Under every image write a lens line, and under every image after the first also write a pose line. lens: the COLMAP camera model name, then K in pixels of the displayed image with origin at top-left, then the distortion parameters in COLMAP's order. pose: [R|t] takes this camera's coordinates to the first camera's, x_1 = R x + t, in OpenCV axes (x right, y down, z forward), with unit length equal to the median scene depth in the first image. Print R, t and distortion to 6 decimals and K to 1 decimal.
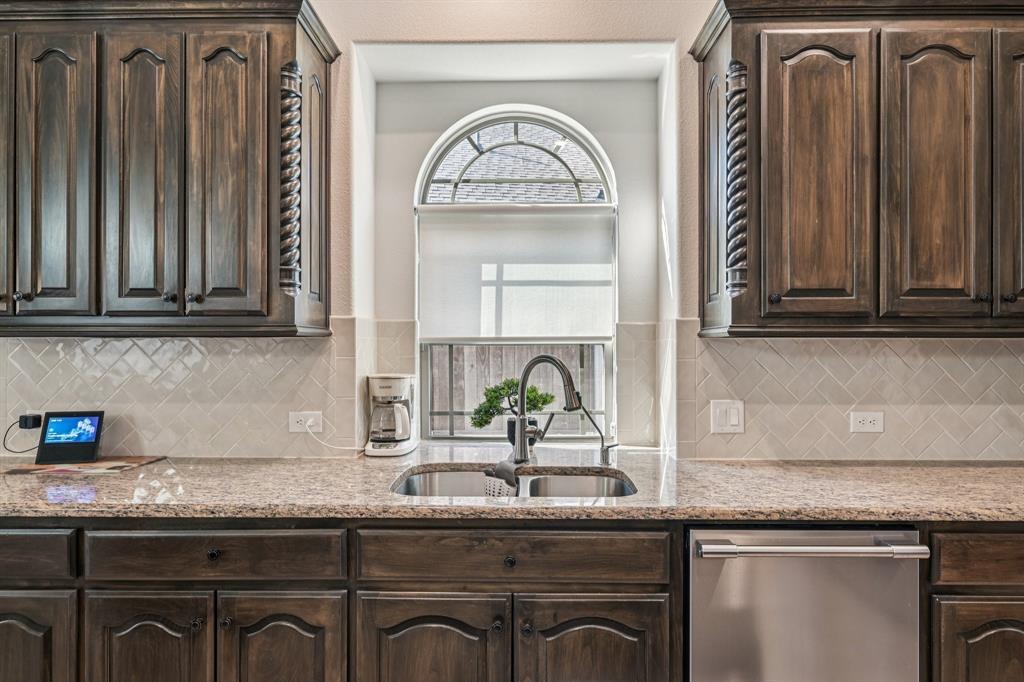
lens RADIAL K [[571.1, 0, 515.6], [0, 571.1, 346.8], [0, 0, 1]] dist [-0.001173, -0.000489]
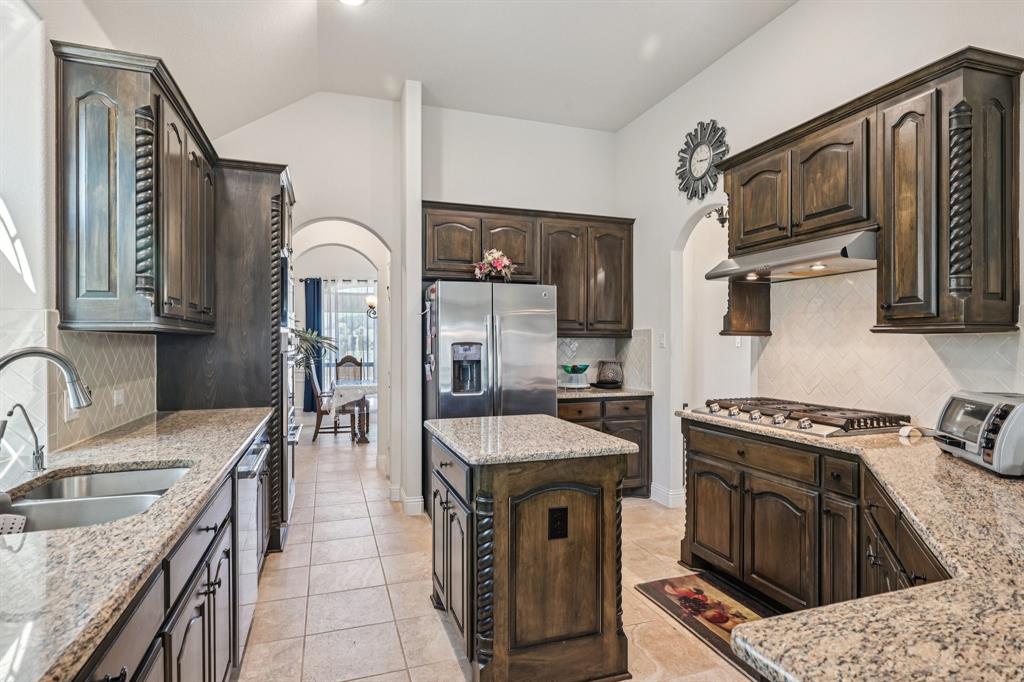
lens RADIAL K [[535.8, 0, 511.7], [0, 535.8, 345.5], [0, 0, 1]] dist [-0.002968, -0.001044]
pose [[-0.333934, -0.005146, 0.942582, -0.963070], [-0.000211, 0.999985, 0.005385, 0.007030], [-0.942596, 0.001599, -0.333930, 0.636946]]
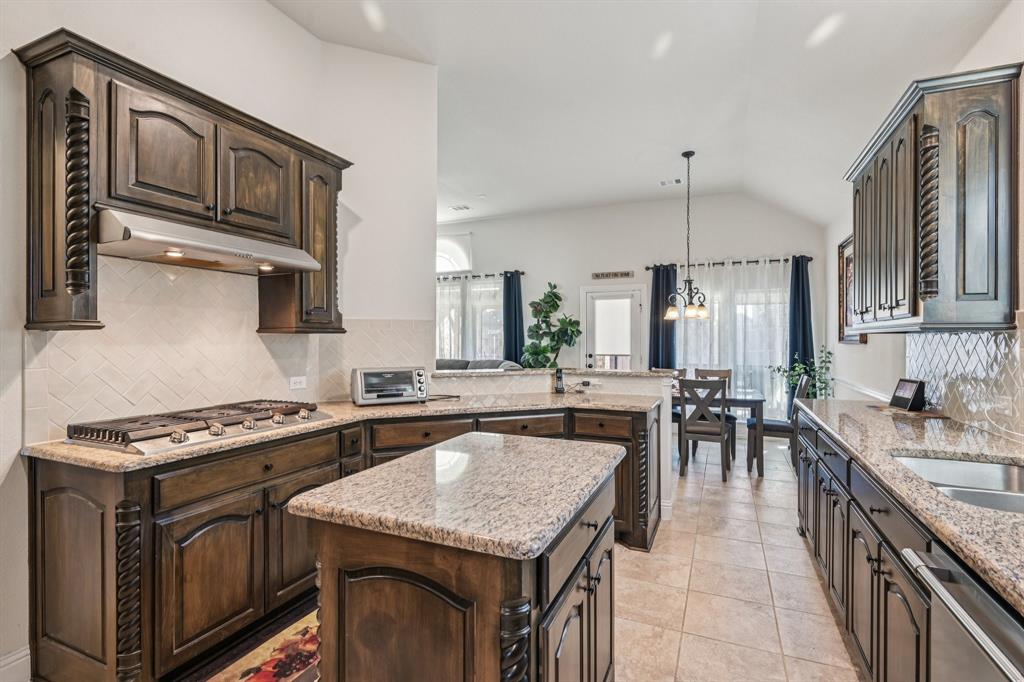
lens RADIAL K [[480.7, 0, 514.9], [0, 480.7, 338.6], [0, 0, 1]] dist [-0.004139, -0.000851]
pose [[-0.390445, -0.002579, -0.920623, 1.017779], [-0.002205, 0.999996, -0.001866, 0.003082], [0.920624, 0.001301, -0.390449, 0.546657]]
